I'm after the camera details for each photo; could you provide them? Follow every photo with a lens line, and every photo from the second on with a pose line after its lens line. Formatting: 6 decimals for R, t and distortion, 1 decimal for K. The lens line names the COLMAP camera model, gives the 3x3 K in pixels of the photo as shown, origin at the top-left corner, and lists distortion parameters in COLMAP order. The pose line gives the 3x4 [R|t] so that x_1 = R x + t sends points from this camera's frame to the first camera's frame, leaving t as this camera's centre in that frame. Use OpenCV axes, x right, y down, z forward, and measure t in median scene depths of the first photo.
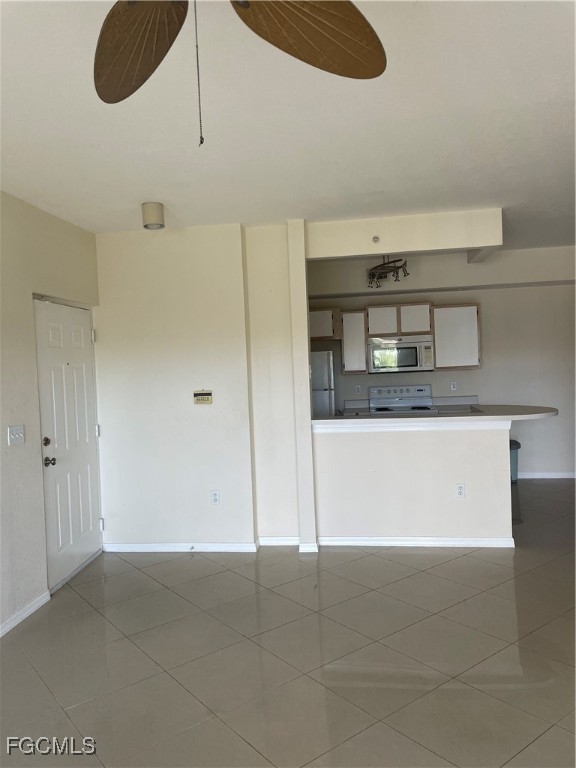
lens RADIAL K [[572.7, 0, 287.1], [0, 572.7, 368.5], [0, 0, 1]] dist [0.002567, 0.000342]
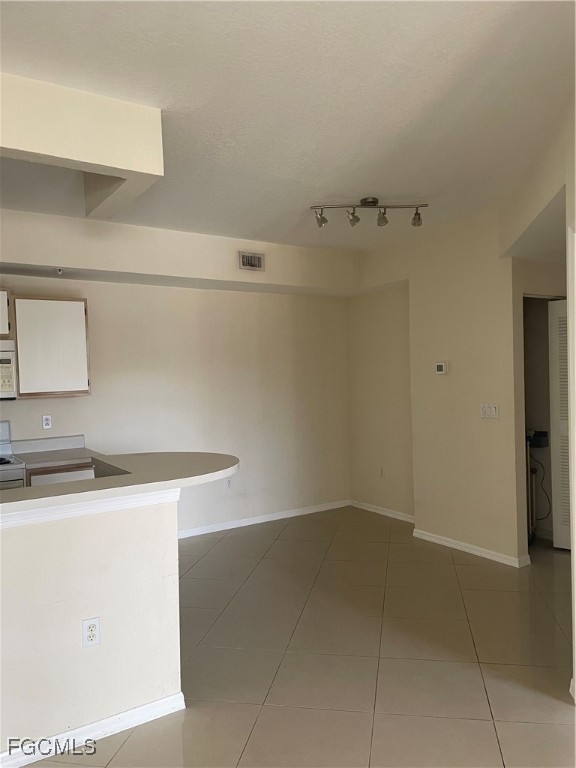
lens RADIAL K [[590.5, 0, 291.2], [0, 590.5, 394.0], [0, 0, 1]] dist [0.121012, -0.164510]
pose [[0.755187, -0.001638, 0.655508, 0.055329], [0.003387, 0.999993, -0.001404, 0.000527], [-0.655501, 0.003280, 0.755187, 0.314729]]
